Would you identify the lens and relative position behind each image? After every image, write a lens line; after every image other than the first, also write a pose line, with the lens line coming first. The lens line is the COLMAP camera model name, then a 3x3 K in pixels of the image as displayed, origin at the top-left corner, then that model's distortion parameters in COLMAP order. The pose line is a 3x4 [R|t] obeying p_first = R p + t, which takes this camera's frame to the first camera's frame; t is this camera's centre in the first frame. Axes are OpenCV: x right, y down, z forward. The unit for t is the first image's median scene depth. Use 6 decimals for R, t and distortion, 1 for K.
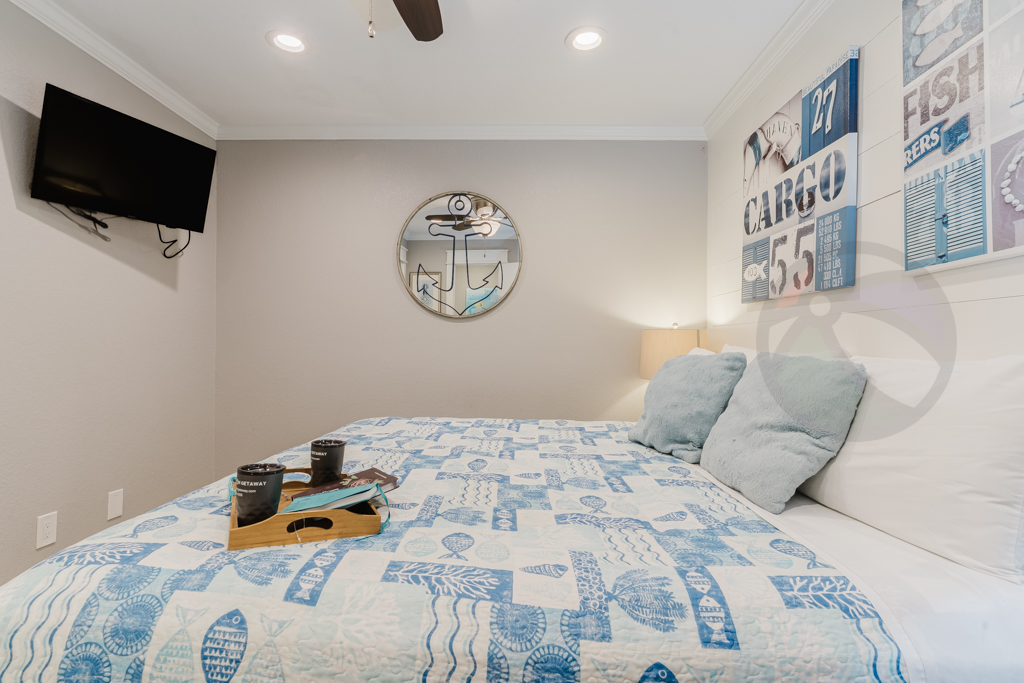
lens RADIAL K [[493.8, 0, 503.9], [0, 493.8, 354.8], [0, 0, 1]] dist [-0.000086, -0.000249]
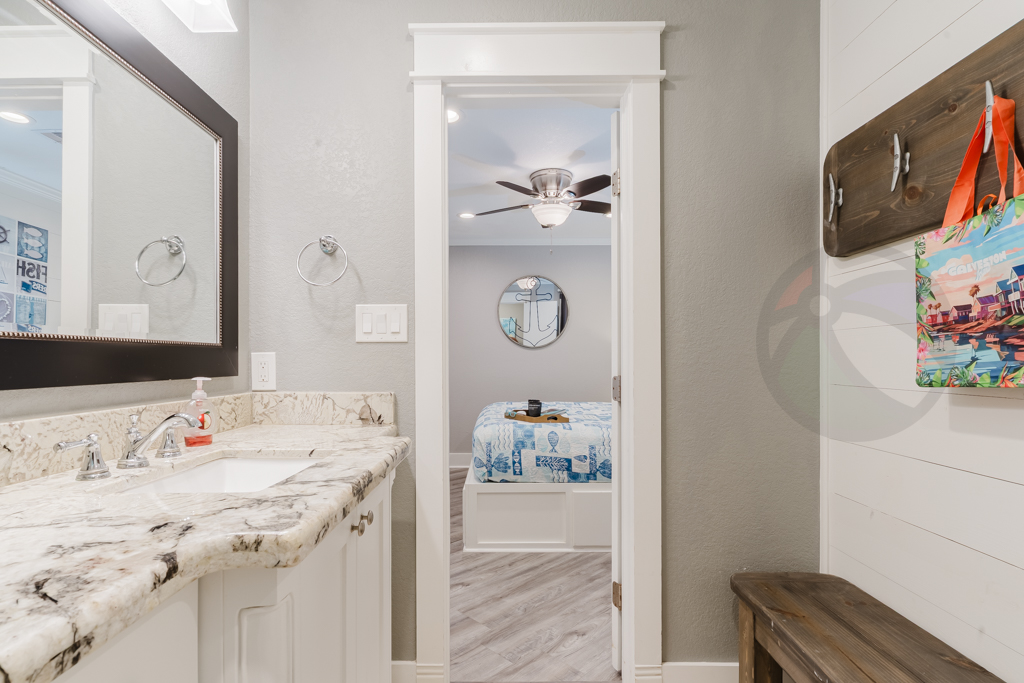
lens RADIAL K [[493.8, 0, 514.4], [0, 493.8, 364.3], [0, 0, 1]] dist [-0.000086, -0.000249]
pose [[0.999794, -0.016300, 0.012075, -0.362968], [0.016382, 0.999844, -0.006669, -0.000435], [-0.011965, 0.006866, 0.999905, -1.220980]]
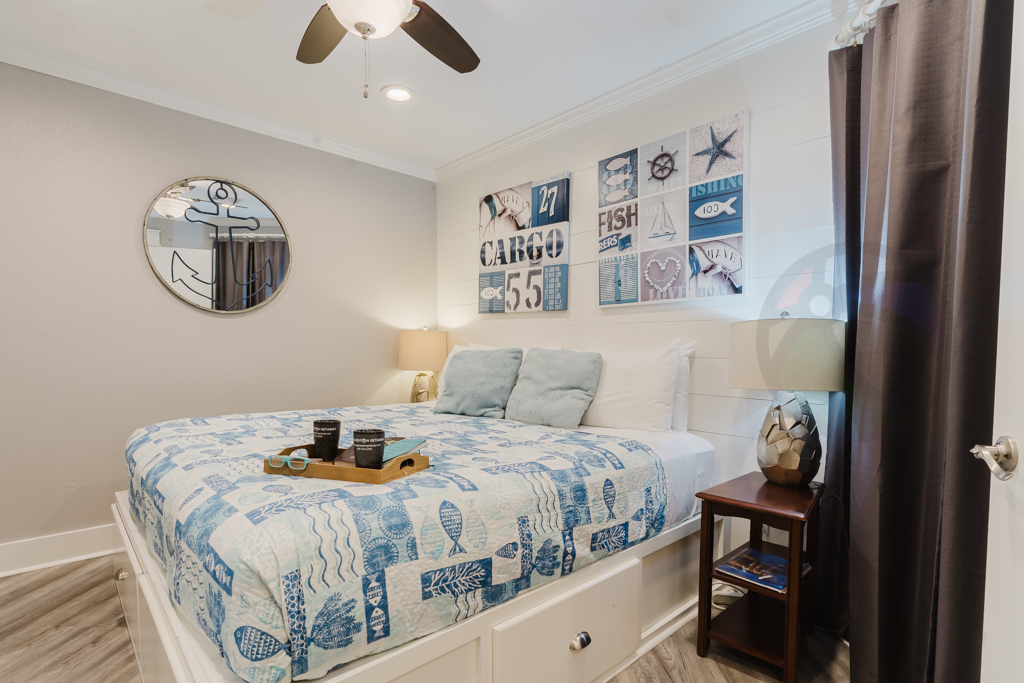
lens RADIAL K [[493.8, 0, 503.7], [0, 493.8, 384.5], [0, 0, 1]] dist [-0.000086, -0.000249]
pose [[0.734233, -0.050837, 0.676991, -0.613237], [0.006835, 0.997695, 0.067507, 0.005003], [-0.678863, -0.044938, 0.732889, -0.140005]]
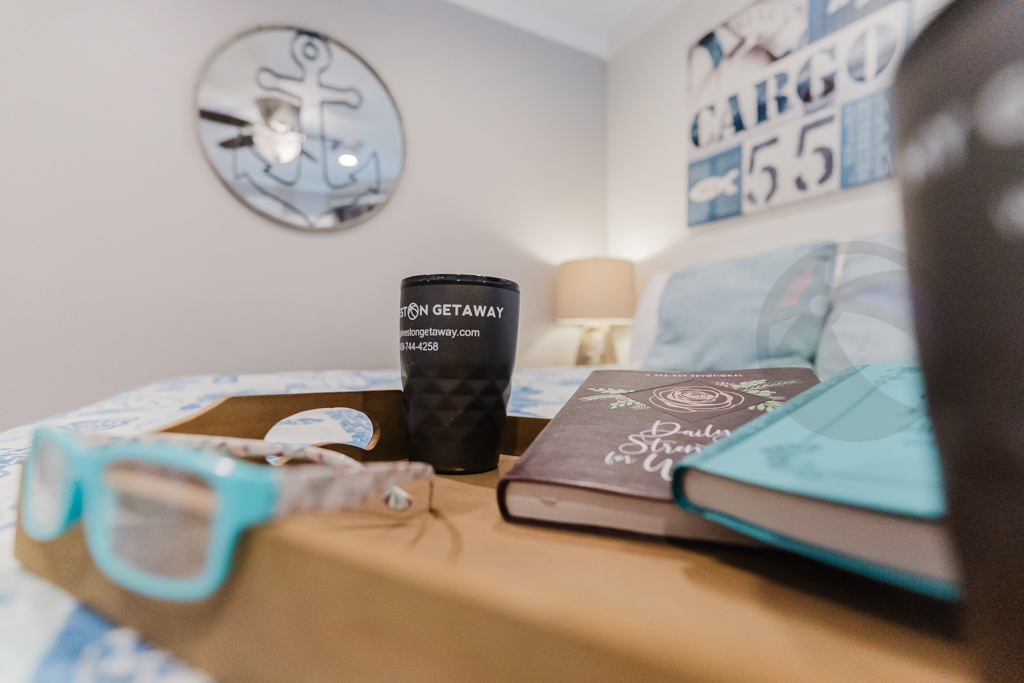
lens RADIAL K [[493.8, 0, 519.9], [0, 493.8, 351.7], [0, 0, 1]] dist [-0.000086, -0.000249]
pose [[0.860498, -0.019259, 0.509089, -0.329994], [0.018398, 0.999808, 0.006725, 0.151811], [-0.509121, 0.003579, 0.860688, 0.540701]]
